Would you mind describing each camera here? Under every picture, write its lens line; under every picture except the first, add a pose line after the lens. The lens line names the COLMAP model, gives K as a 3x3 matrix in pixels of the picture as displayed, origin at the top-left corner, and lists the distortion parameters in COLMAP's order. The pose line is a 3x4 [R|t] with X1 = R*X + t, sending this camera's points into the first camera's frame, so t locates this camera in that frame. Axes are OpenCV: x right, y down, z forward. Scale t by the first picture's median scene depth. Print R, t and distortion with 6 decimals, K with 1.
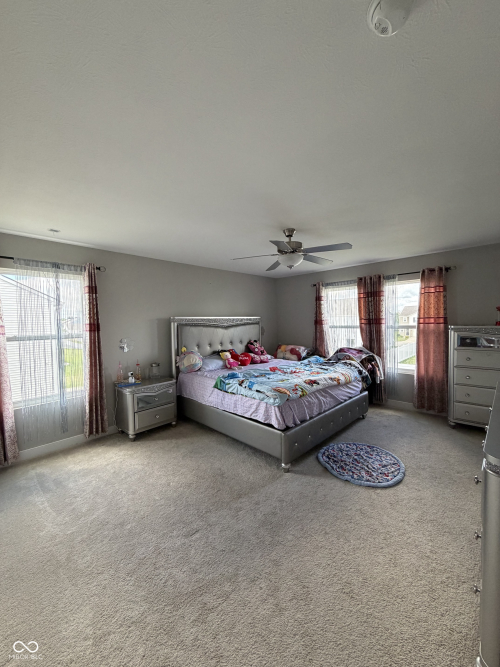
lens RADIAL K [[265.6, 0, 250.1], [0, 265.6, 330.0], [0, 0, 1]] dist [-0.001629, 0.000324]
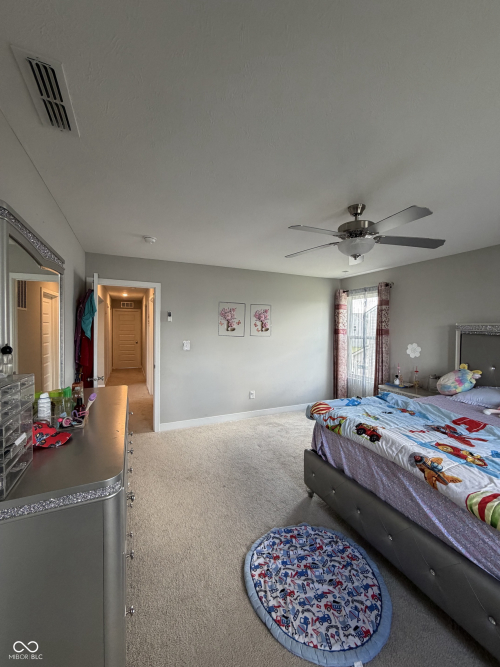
lens RADIAL K [[265.6, 0, 250.1], [0, 265.6, 330.0], [0, 0, 1]] dist [-0.001629, 0.000324]
pose [[-0.369059, 0.021892, -0.929148, 0.906511], [-0.031424, 0.998857, 0.036016, -0.050678], [0.928875, 0.042490, -0.367949, 0.973659]]
